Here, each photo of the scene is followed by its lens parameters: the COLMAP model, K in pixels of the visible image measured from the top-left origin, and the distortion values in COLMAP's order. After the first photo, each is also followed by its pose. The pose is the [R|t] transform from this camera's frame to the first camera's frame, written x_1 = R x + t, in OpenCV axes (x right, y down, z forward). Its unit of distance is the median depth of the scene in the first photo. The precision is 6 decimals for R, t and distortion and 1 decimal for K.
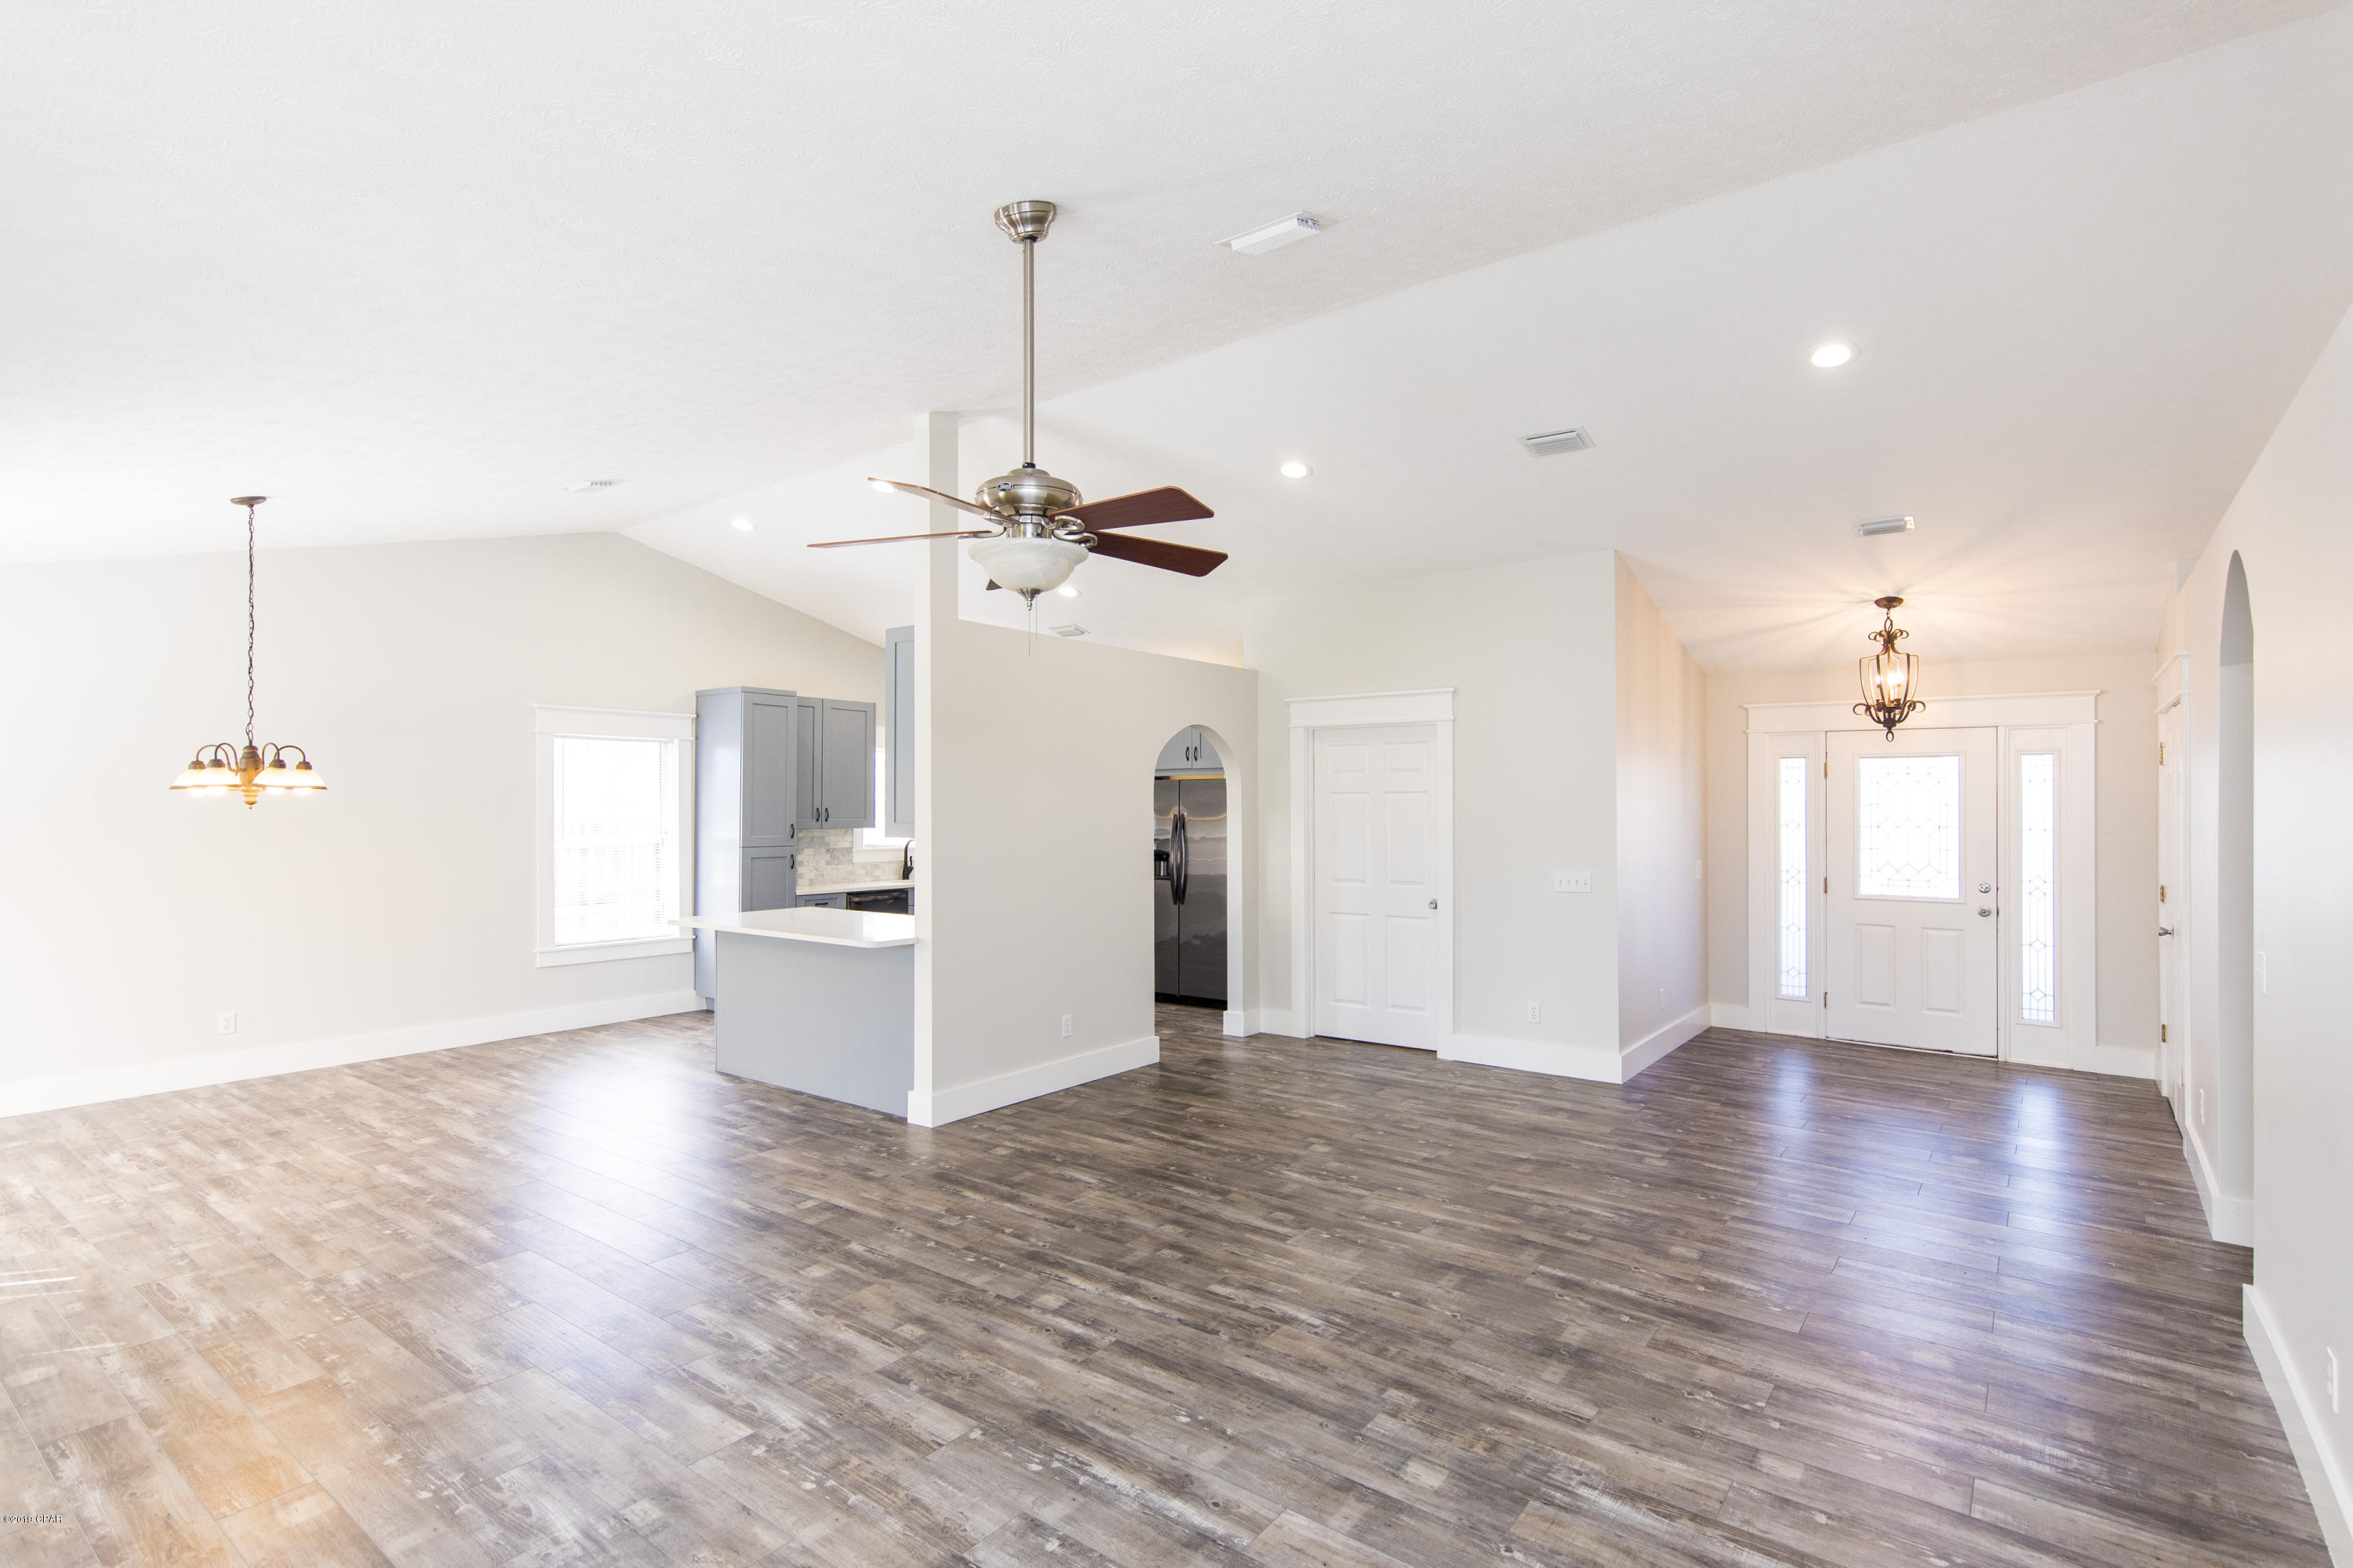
lens RADIAL K [[1116.8, 0, 1167.6], [0, 1116.8, 747.6], [0, 0, 1]] dist [0.004126, -0.000010]
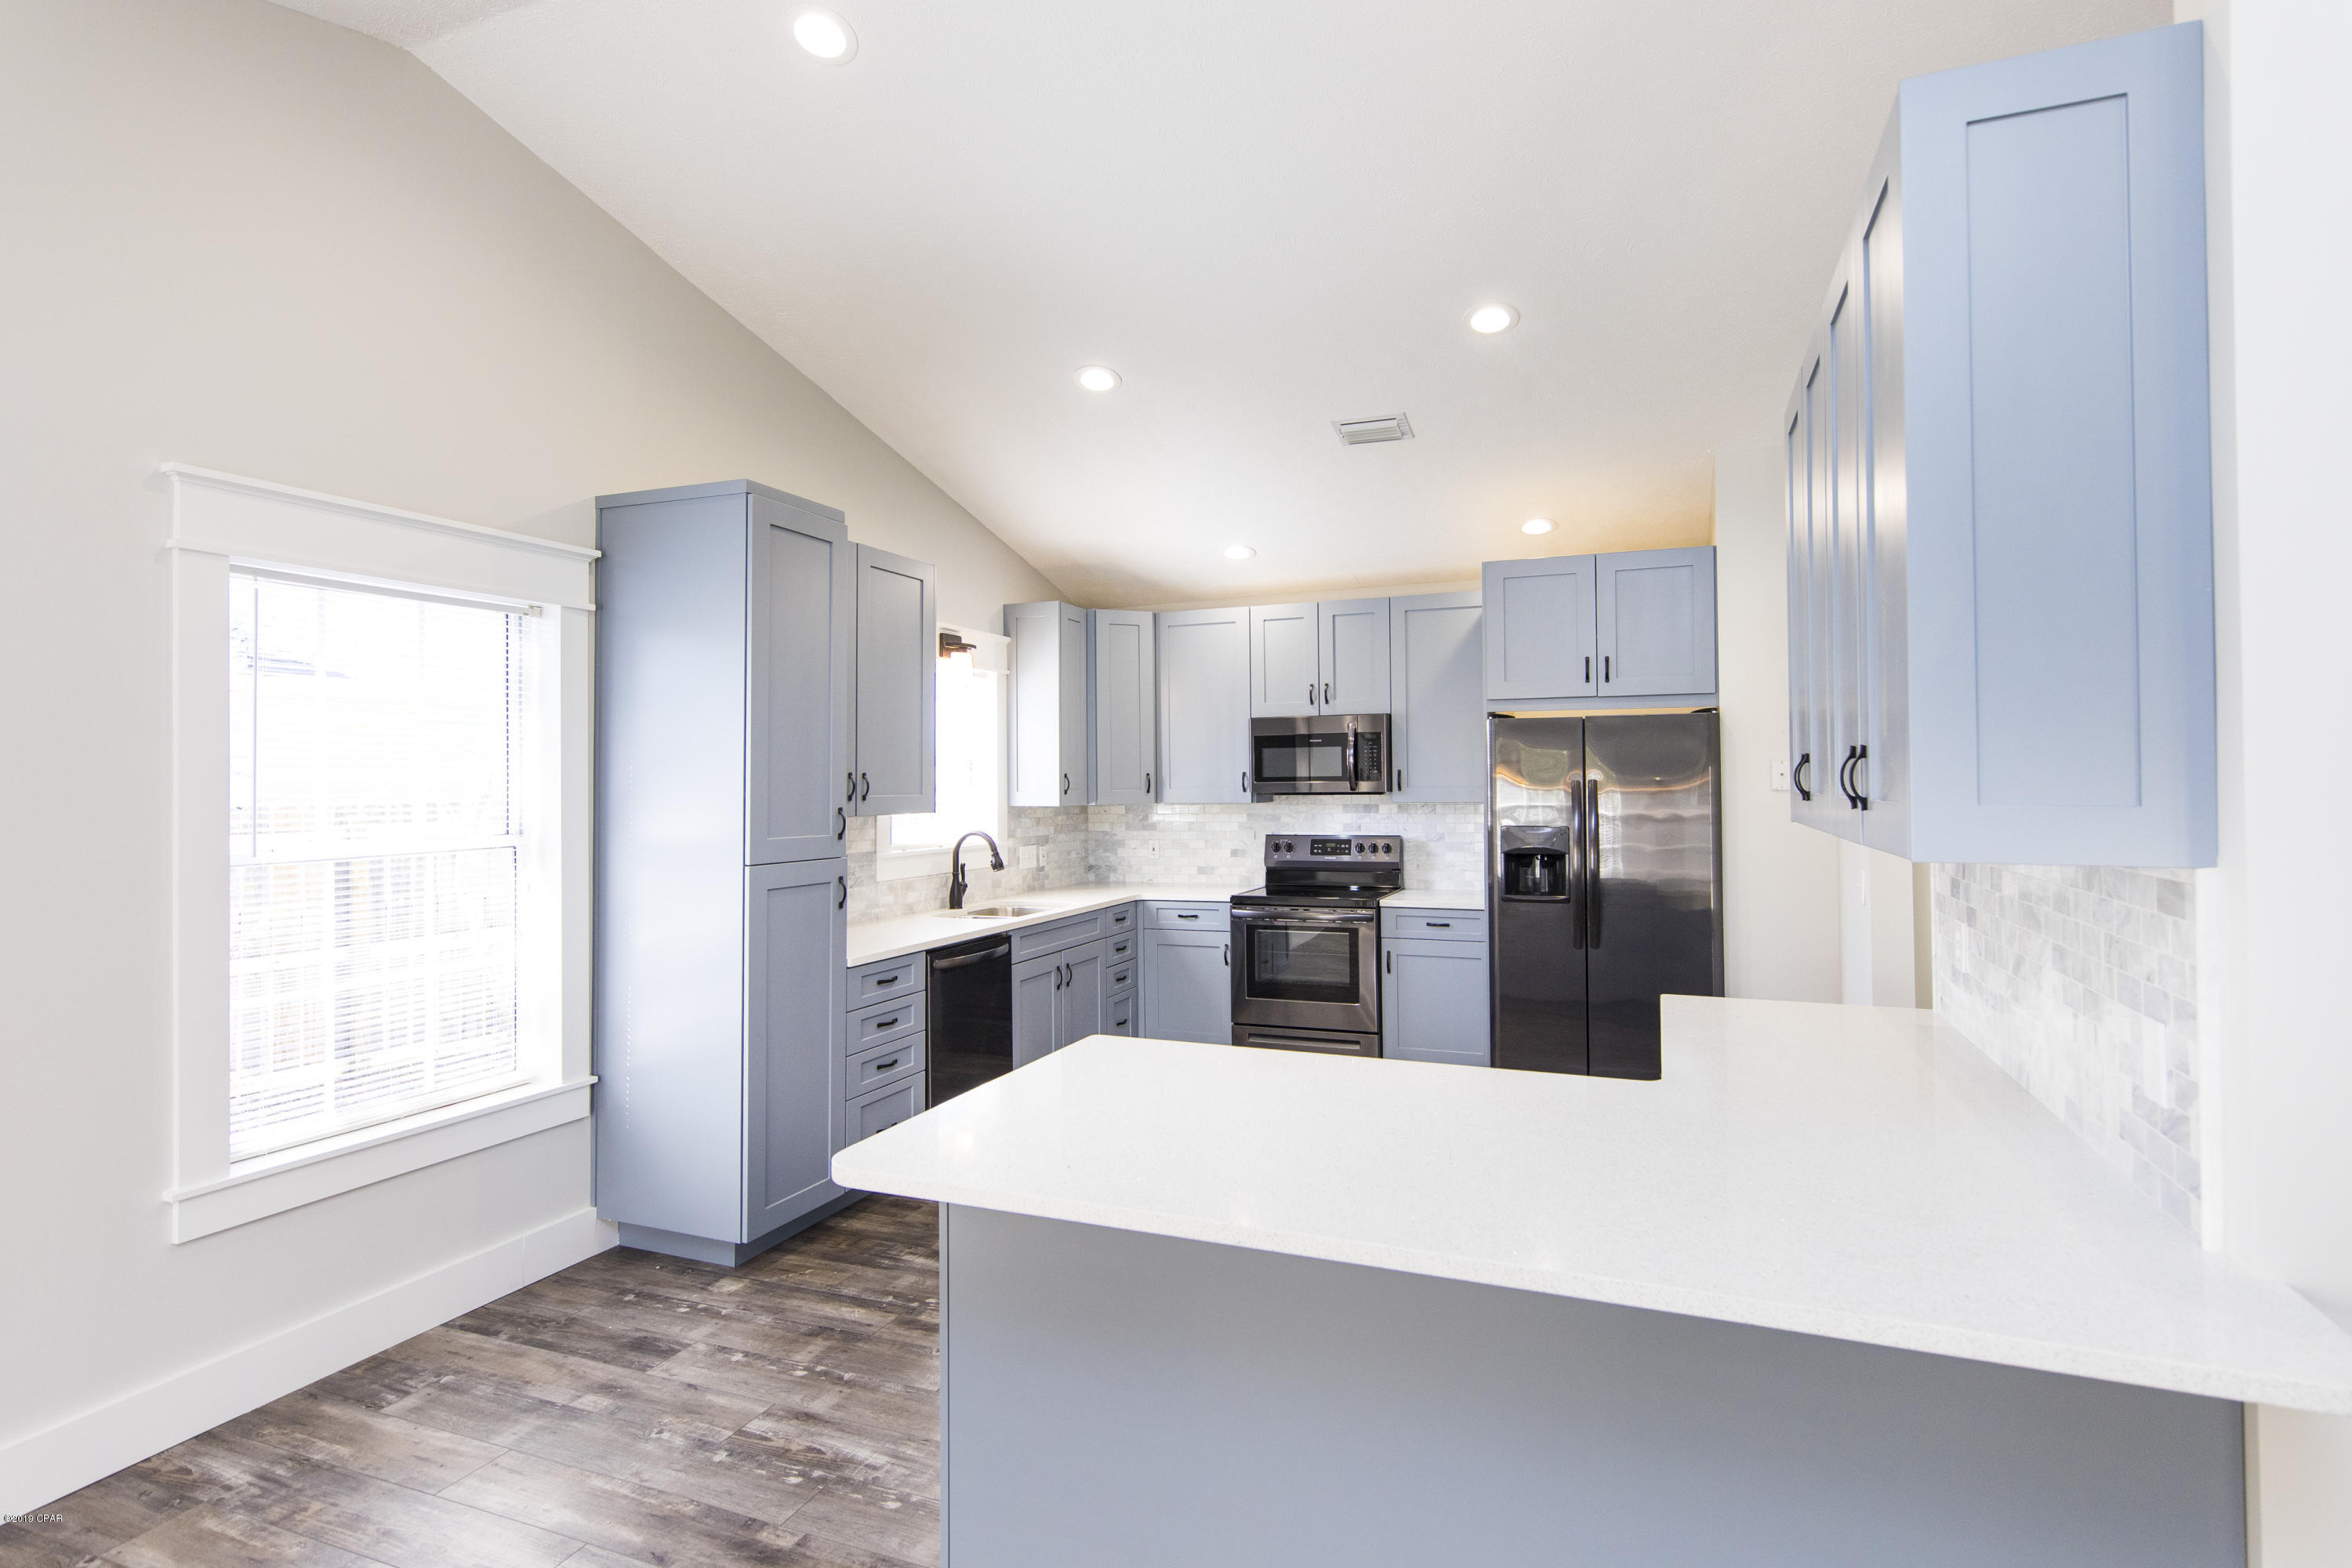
lens RADIAL K [[1158.2, 0, 1184.2], [0, 1158.2, 751.3], [0, 0, 1]] dist [0.004595, -0.000179]
pose [[0.963883, 0.000735, 0.266326, -0.622070], [-0.008566, 0.999564, 0.028244, 0.060041], [-0.266189, -0.029505, 0.963469, 0.988148]]
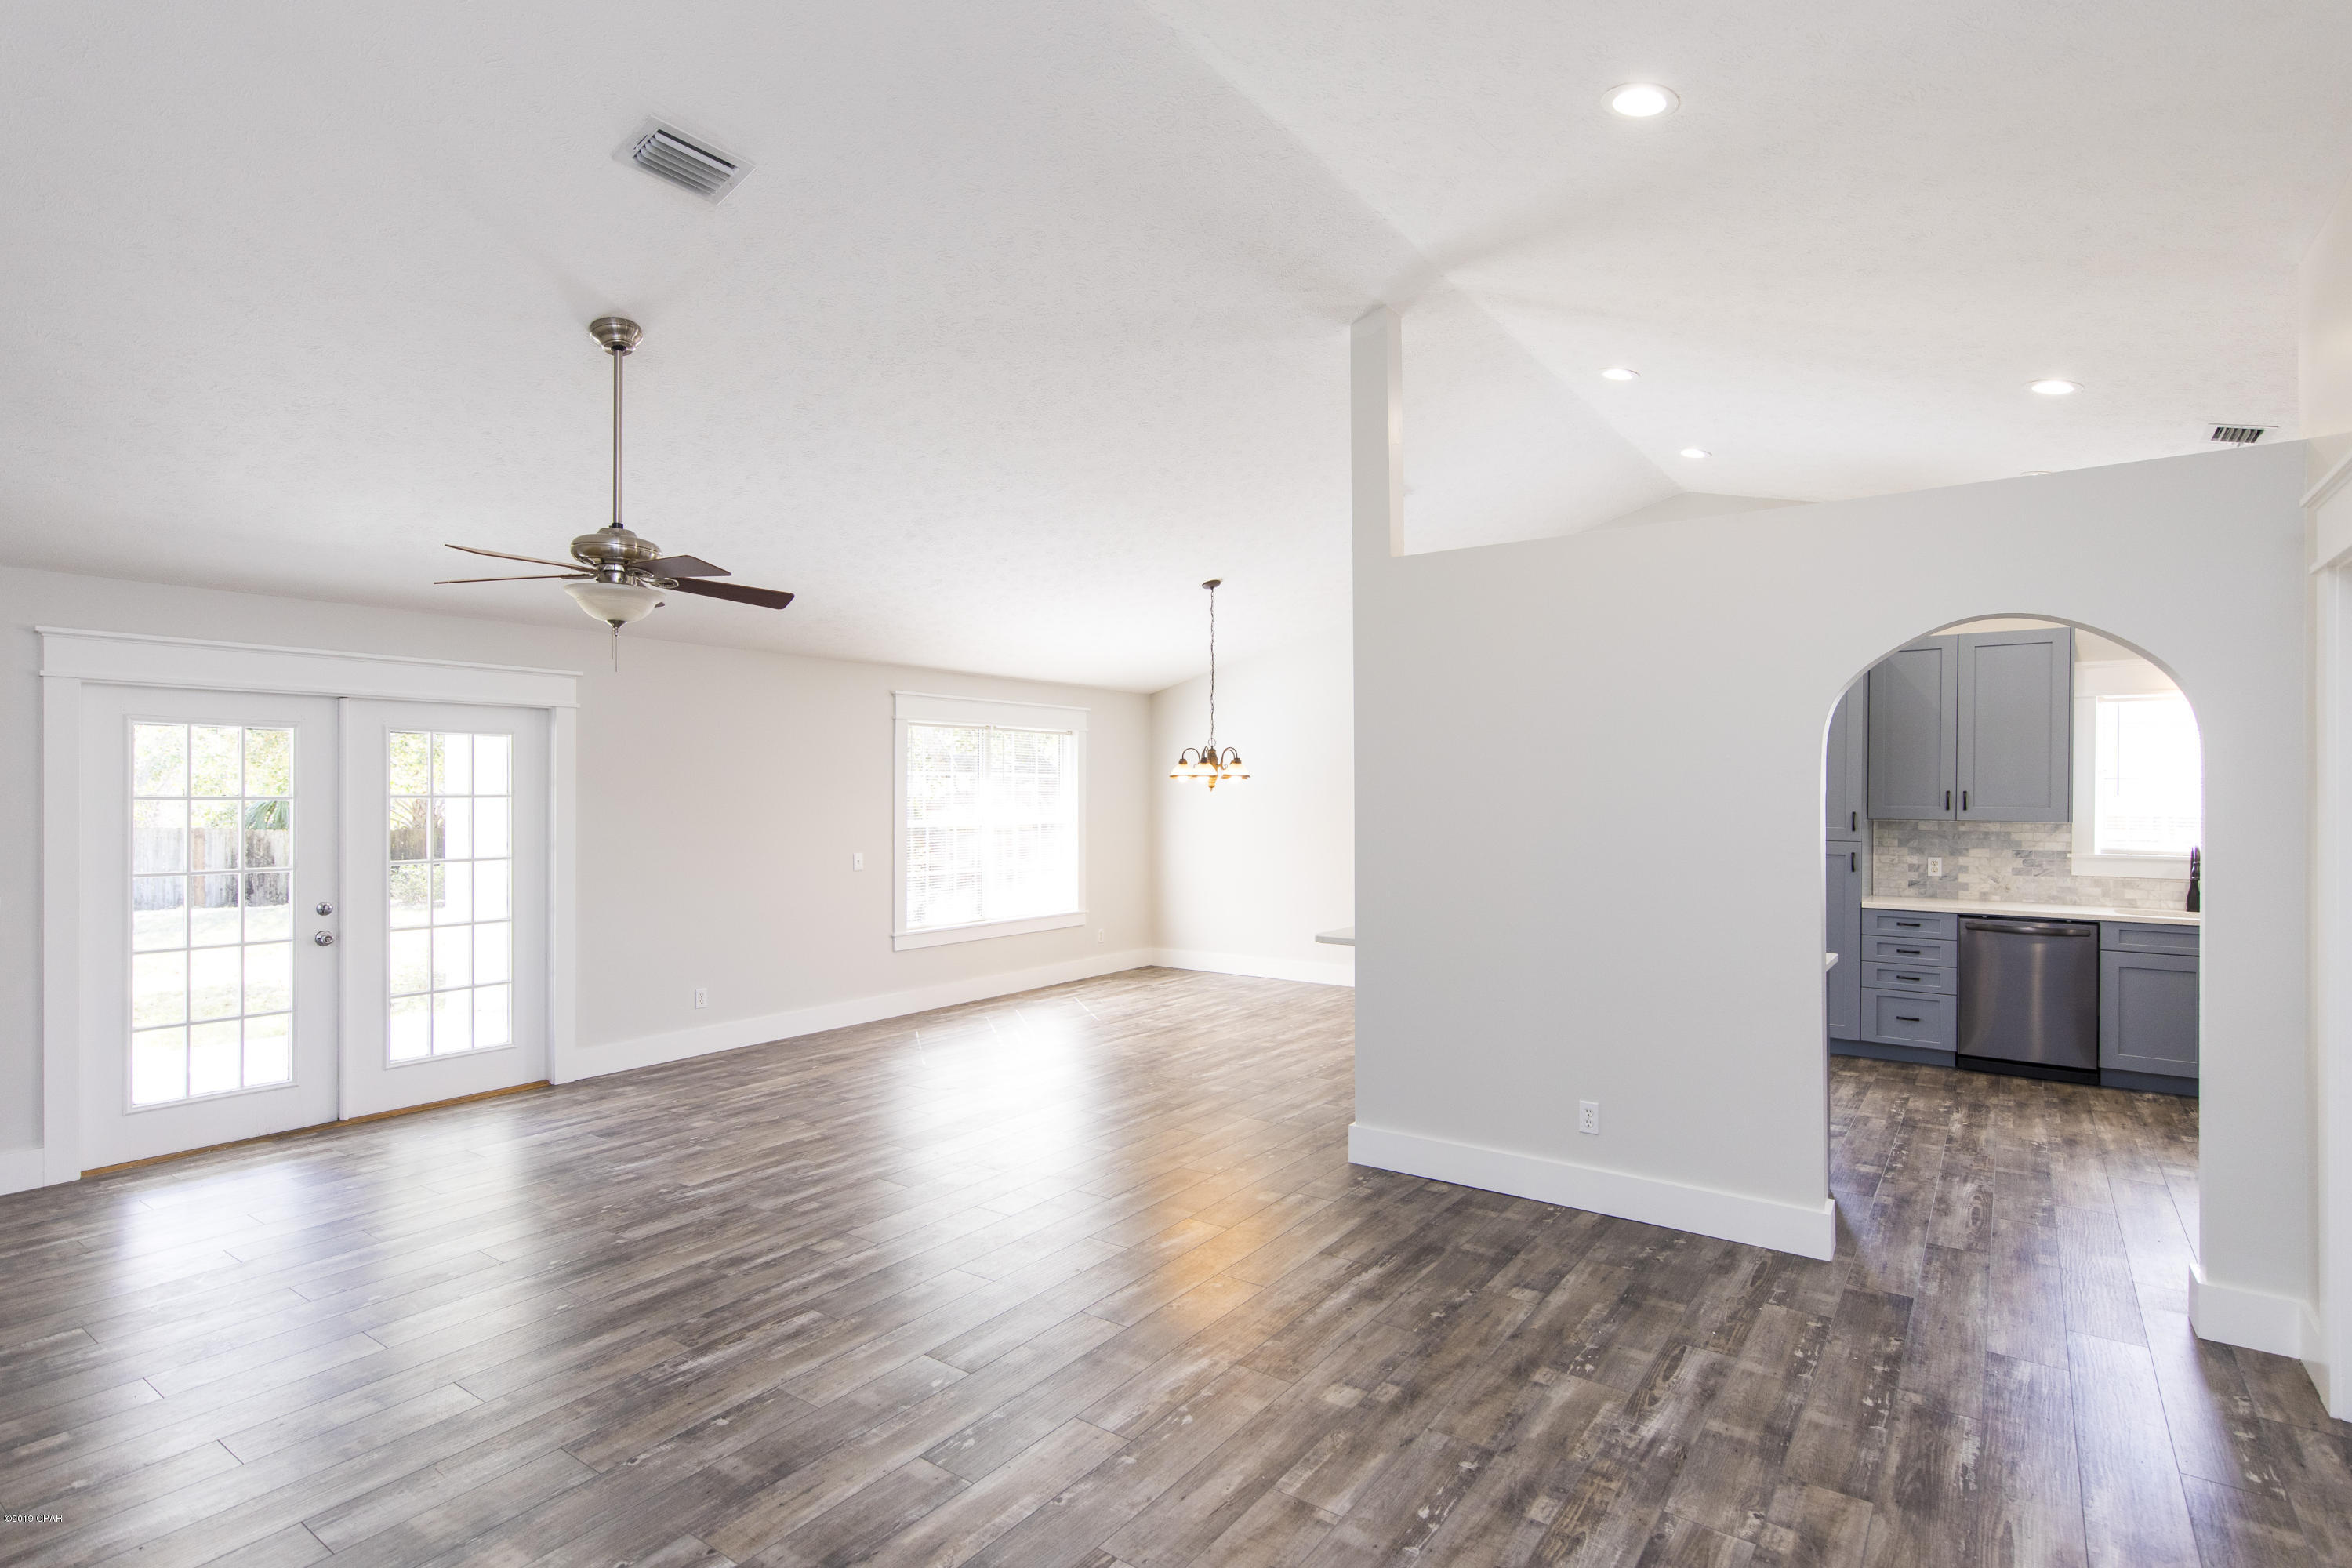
lens RADIAL K [[1158.6, 0, 1250.1], [0, 1158.6, 788.3], [0, 0, 1]] dist [0.004525, 0.000446]
pose [[0.068024, 0.000741, -0.997683, 0.795811], [0.052926, 0.998589, 0.004350, 0.051027], [0.996279, -0.053099, 0.067889, 1.028513]]
